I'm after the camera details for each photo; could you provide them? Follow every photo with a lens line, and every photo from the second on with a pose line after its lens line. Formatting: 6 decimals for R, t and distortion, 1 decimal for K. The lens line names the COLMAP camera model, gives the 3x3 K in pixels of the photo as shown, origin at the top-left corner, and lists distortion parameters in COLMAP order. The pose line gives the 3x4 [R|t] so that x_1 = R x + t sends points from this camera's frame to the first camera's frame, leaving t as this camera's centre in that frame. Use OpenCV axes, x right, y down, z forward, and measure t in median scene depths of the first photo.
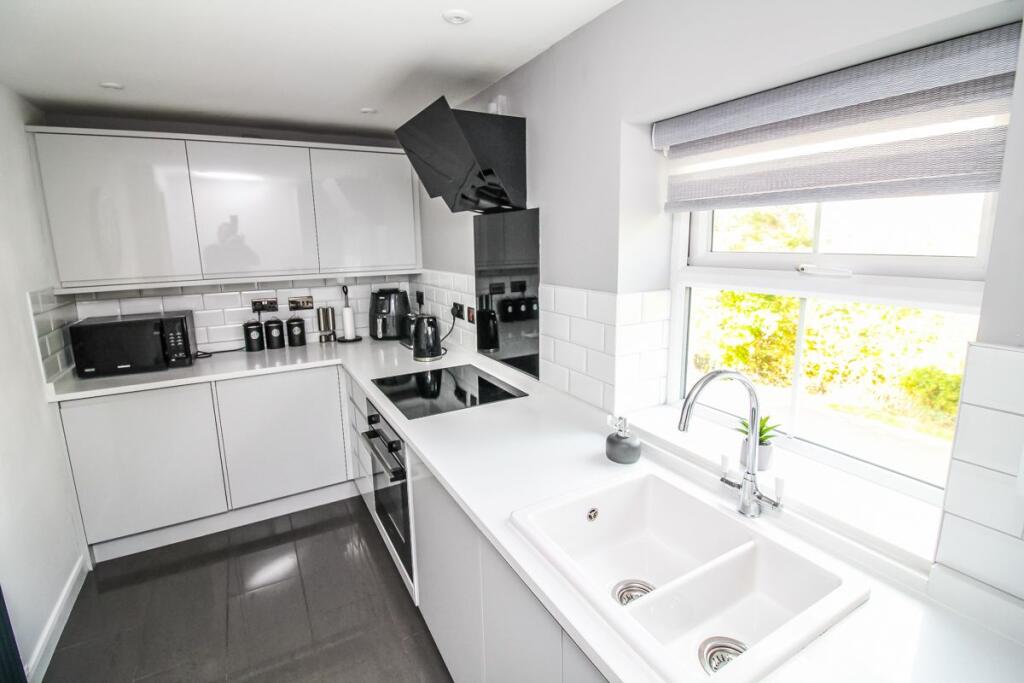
lens RADIAL K [[475.6, 0, 505.3], [0, 475.6, 322.3], [0, 0, 1]] dist [-0.002675, -0.000641]
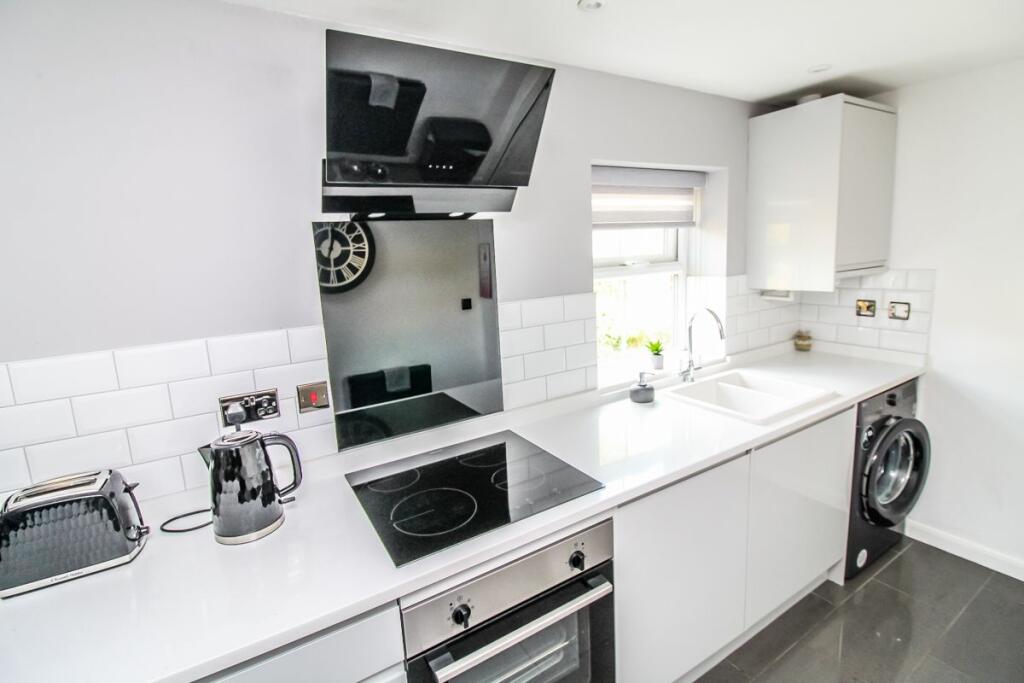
lens RADIAL K [[475.6, 0, 505.3], [0, 475.6, 322.3], [0, 0, 1]] dist [-0.002675, -0.000641]
pose [[-0.027489, -0.129522, 0.991195, -1.166477], [0.229821, 0.964190, 0.132367, -0.231095], [-0.972845, 0.231436, 0.003262, 1.399973]]
